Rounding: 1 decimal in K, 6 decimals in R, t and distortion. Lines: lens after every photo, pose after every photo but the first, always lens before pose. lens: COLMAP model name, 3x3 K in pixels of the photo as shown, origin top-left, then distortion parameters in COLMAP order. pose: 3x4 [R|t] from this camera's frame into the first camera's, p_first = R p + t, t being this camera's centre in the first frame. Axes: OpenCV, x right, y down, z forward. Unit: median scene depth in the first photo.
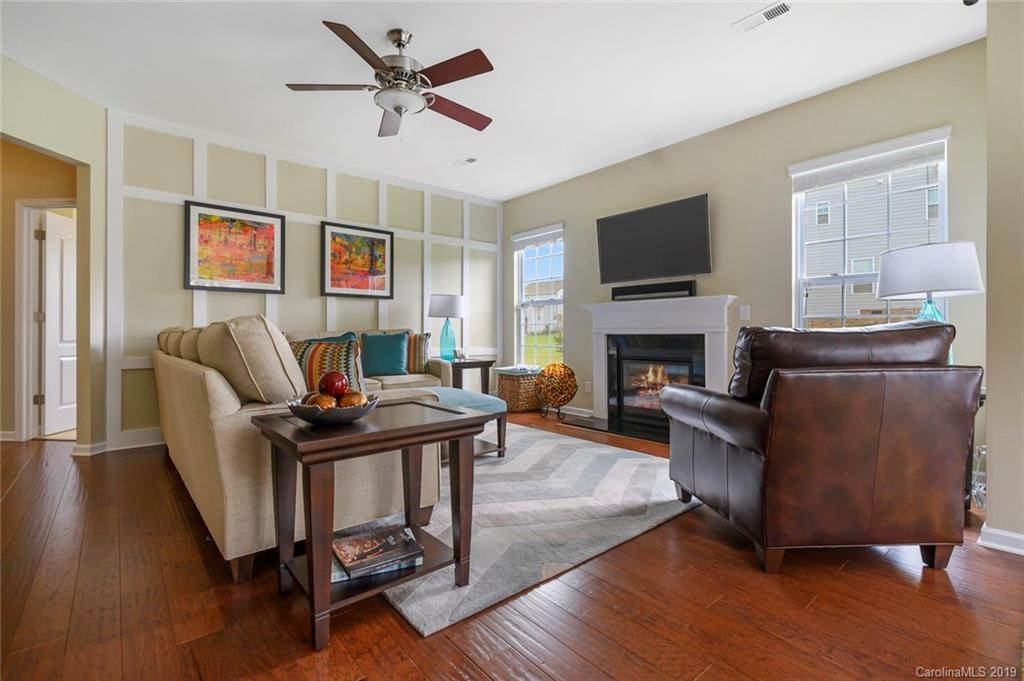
lens RADIAL K [[462.2, 0, 512.0], [0, 462.2, 335.0], [0, 0, 1]] dist [0.011748, -0.005027]
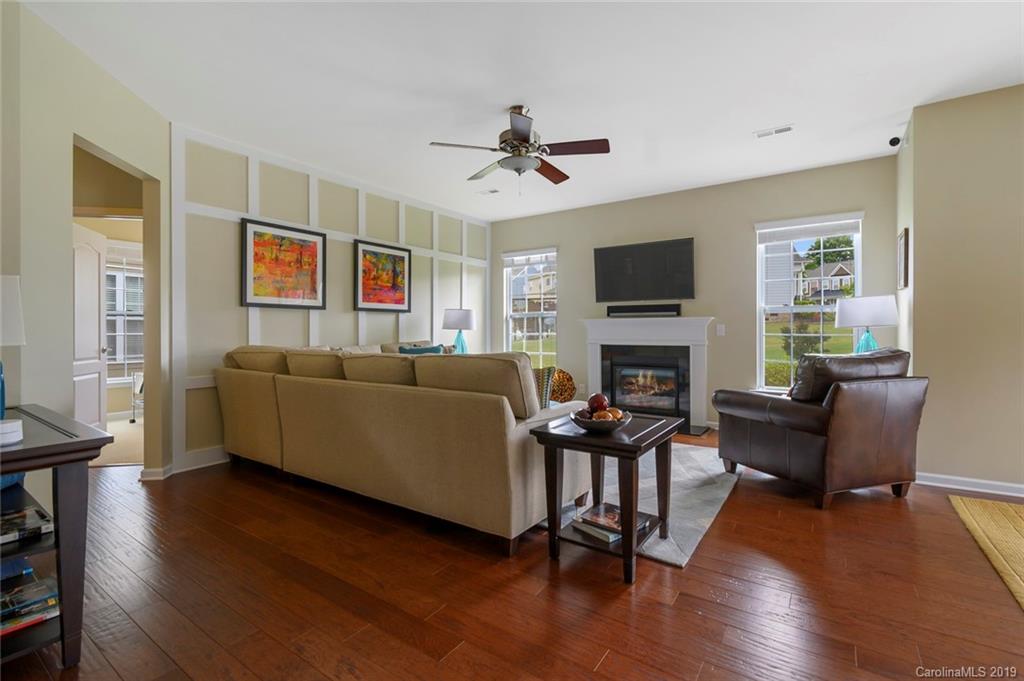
lens RADIAL K [[462.2, 0, 514.8], [0, 462.2, 332.6], [0, 0, 1]] dist [0.011748, -0.005027]
pose [[0.965935, -0.001472, 0.258779, -0.370185], [0.000753, 0.999996, 0.002880, -0.042082], [-0.258782, -0.002588, 0.965932, -0.111186]]
